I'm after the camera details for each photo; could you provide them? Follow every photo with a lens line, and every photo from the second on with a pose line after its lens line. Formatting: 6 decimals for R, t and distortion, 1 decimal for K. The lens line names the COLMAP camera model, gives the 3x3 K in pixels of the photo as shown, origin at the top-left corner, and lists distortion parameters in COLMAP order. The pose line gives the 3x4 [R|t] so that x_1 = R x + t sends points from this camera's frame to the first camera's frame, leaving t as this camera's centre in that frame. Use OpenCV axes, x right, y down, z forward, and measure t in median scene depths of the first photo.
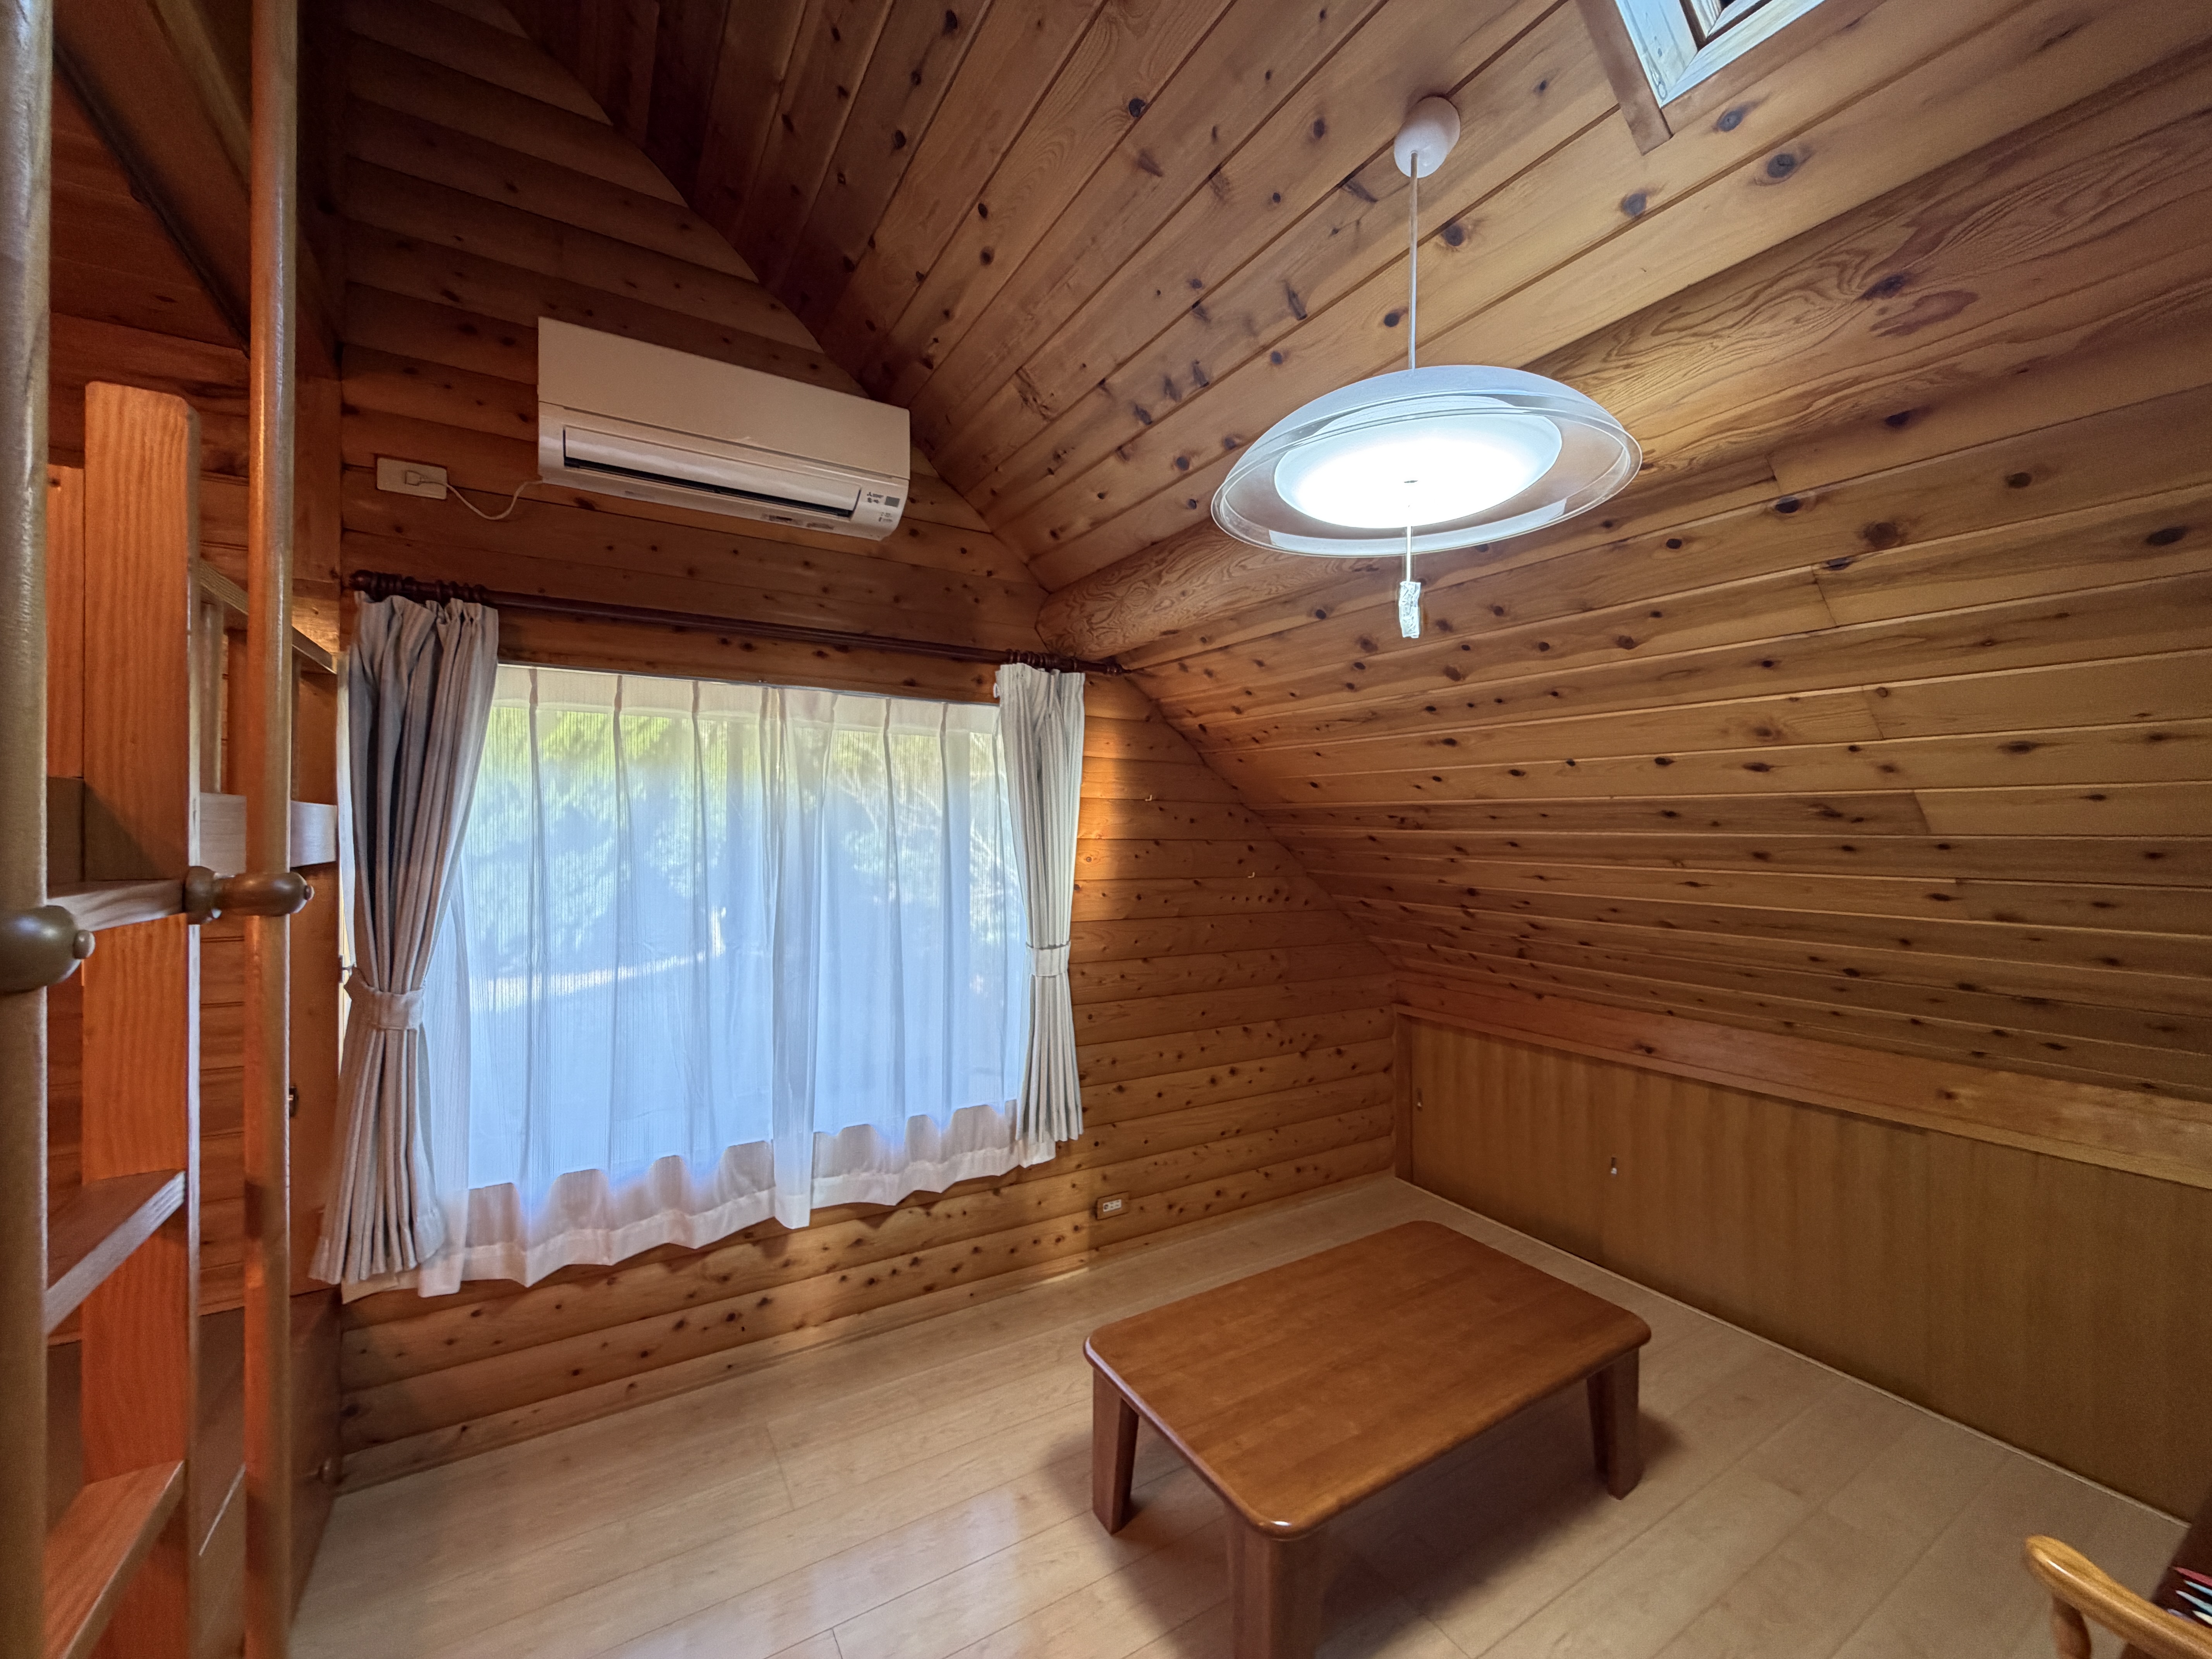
lens RADIAL K [[884.4, 0, 1099.9], [0, 884.4, 830.1], [0, 0, 1]] dist [-0.001028, -0.000233]
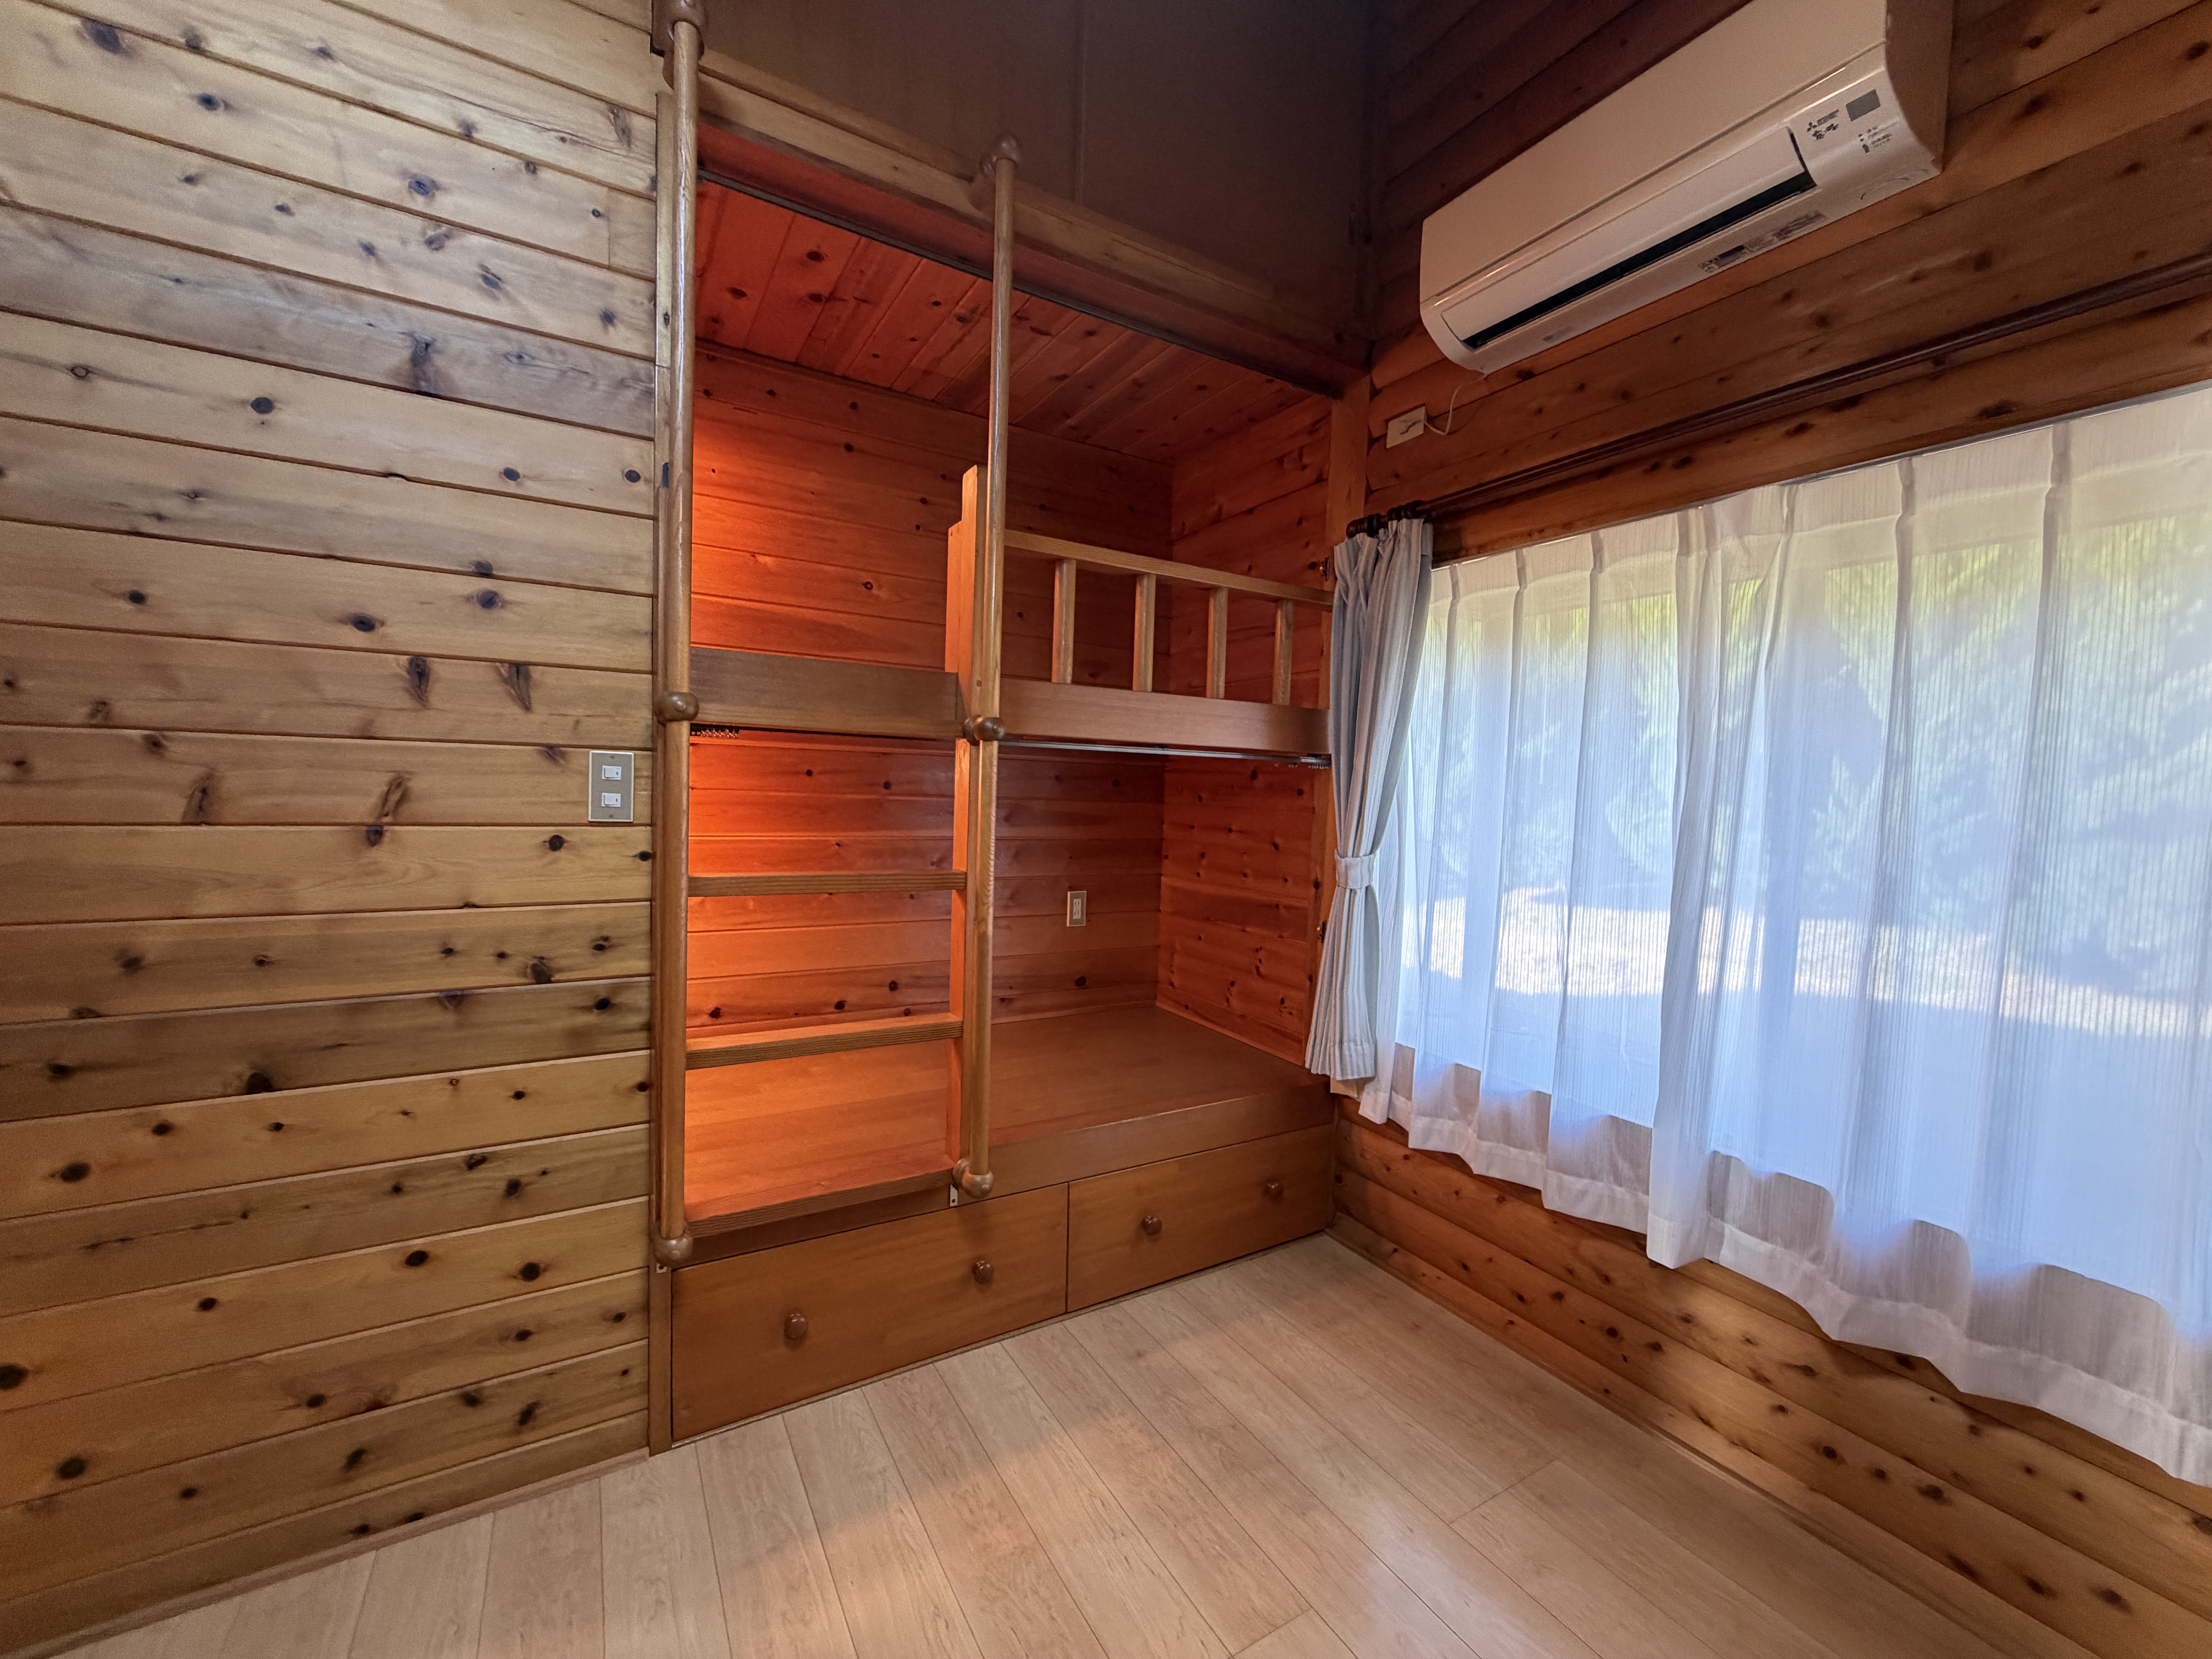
lens RADIAL K [[884.4, 0, 1097.9], [0, 884.4, 833.2], [0, 0, 1]] dist [-0.001028, -0.000233]
pose [[-0.019958, 0.047744, -0.998660, 0.382710], [-0.030865, 0.998354, 0.048347, 0.084937], [0.999324, 0.031789, -0.018452, 0.570038]]
